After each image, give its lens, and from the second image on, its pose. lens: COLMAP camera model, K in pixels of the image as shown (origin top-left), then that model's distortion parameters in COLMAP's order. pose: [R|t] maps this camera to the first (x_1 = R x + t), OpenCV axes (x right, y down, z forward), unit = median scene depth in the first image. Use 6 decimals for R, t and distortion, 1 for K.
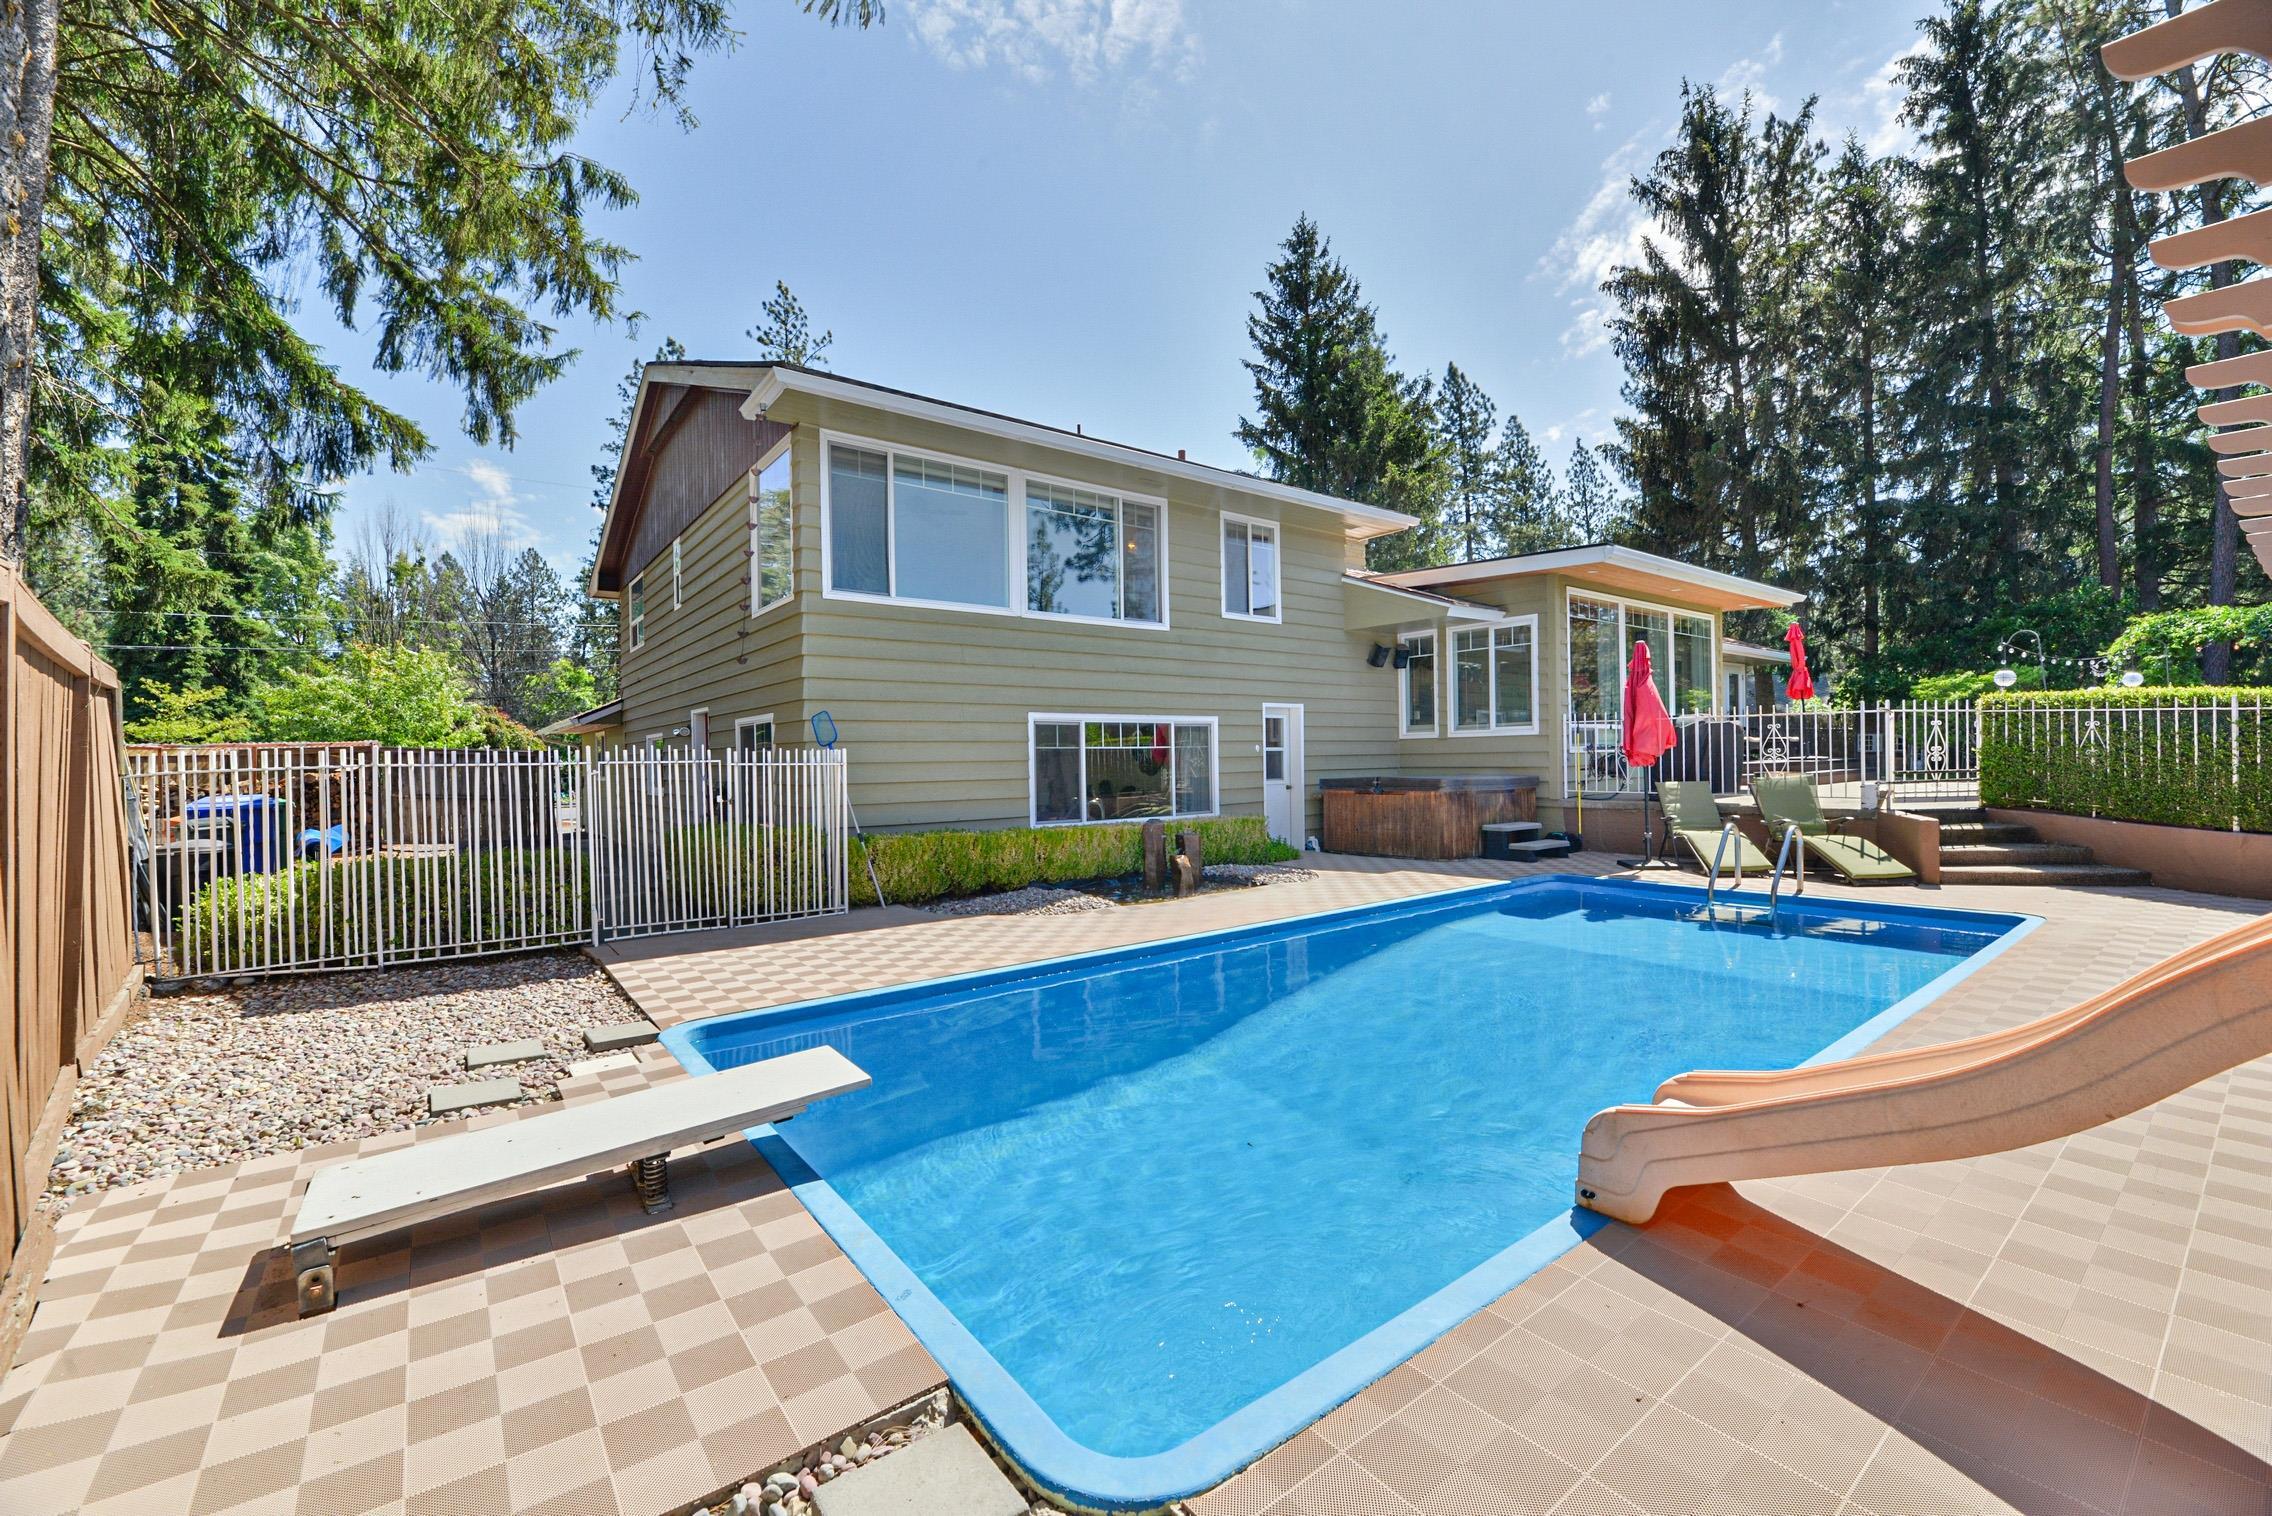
lens RADIAL K [[914.6, 0, 1133.7], [0, 914.6, 765.0], [0, 0, 1]] dist [0.002923, -0.000455]
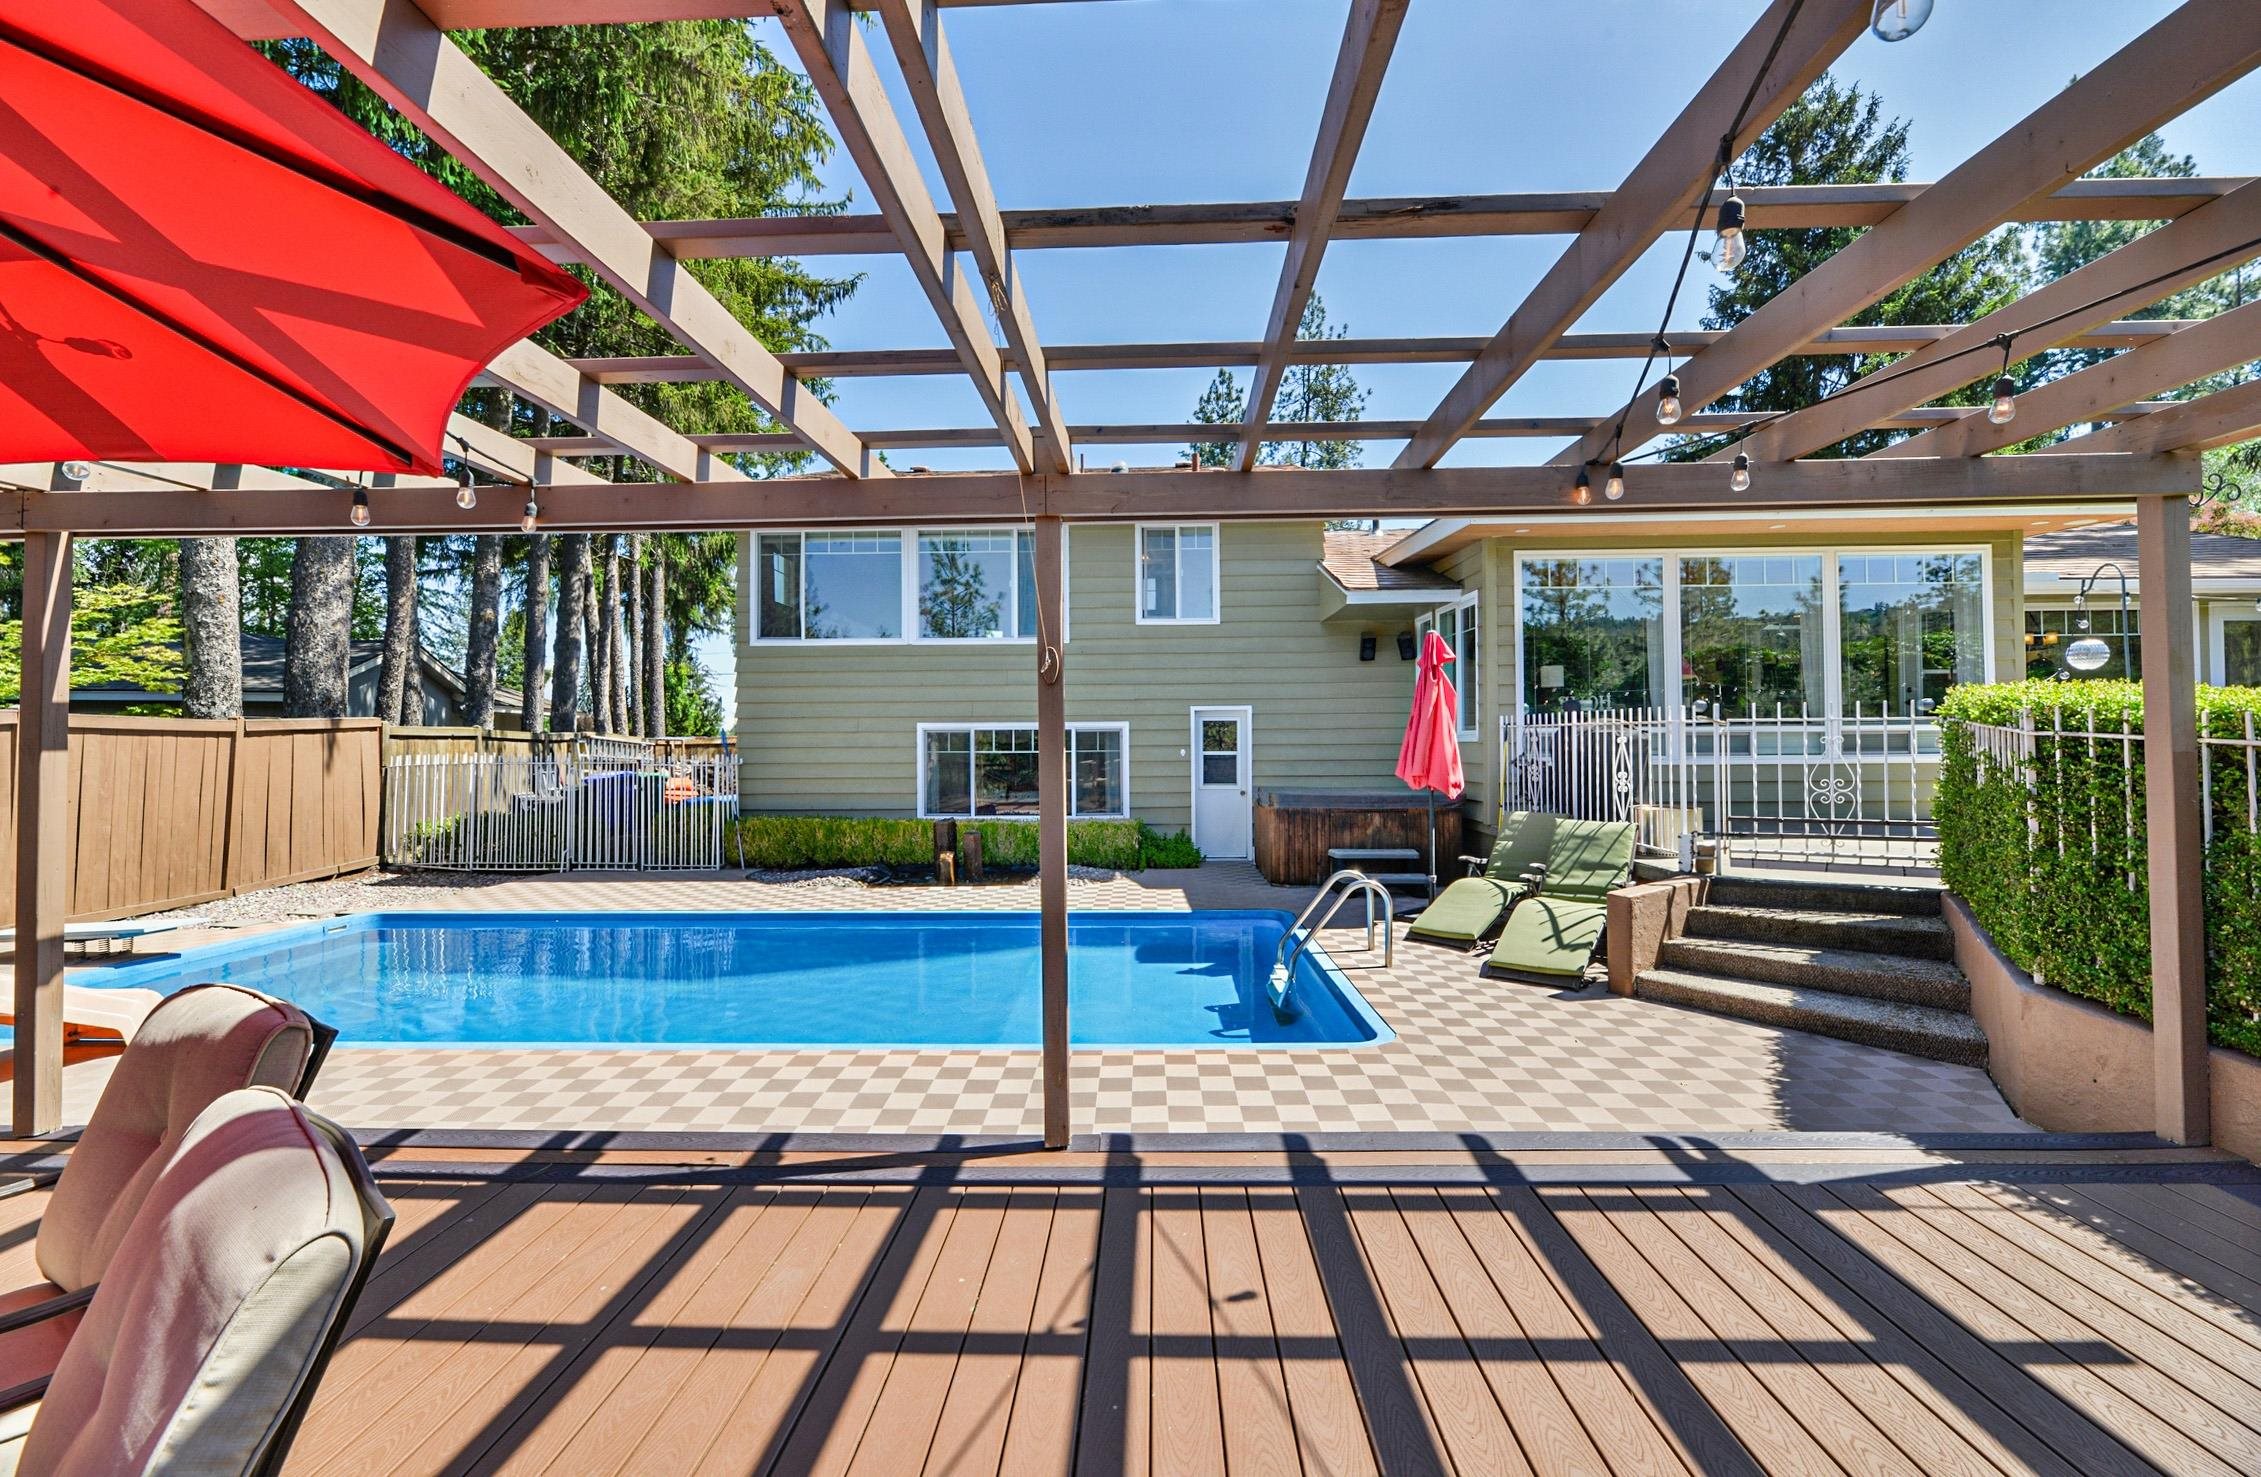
lens RADIAL K [[910.2, 0, 1139.8], [0, 910.2, 740.1], [0, 0, 1]] dist [0.001664, 0.000122]
pose [[0.780583, 0.010151, -0.624970, 0.773324], [-0.010462, 0.999940, 0.003175, -0.036925], [0.624965, 0.004060, 0.780642, 0.218922]]
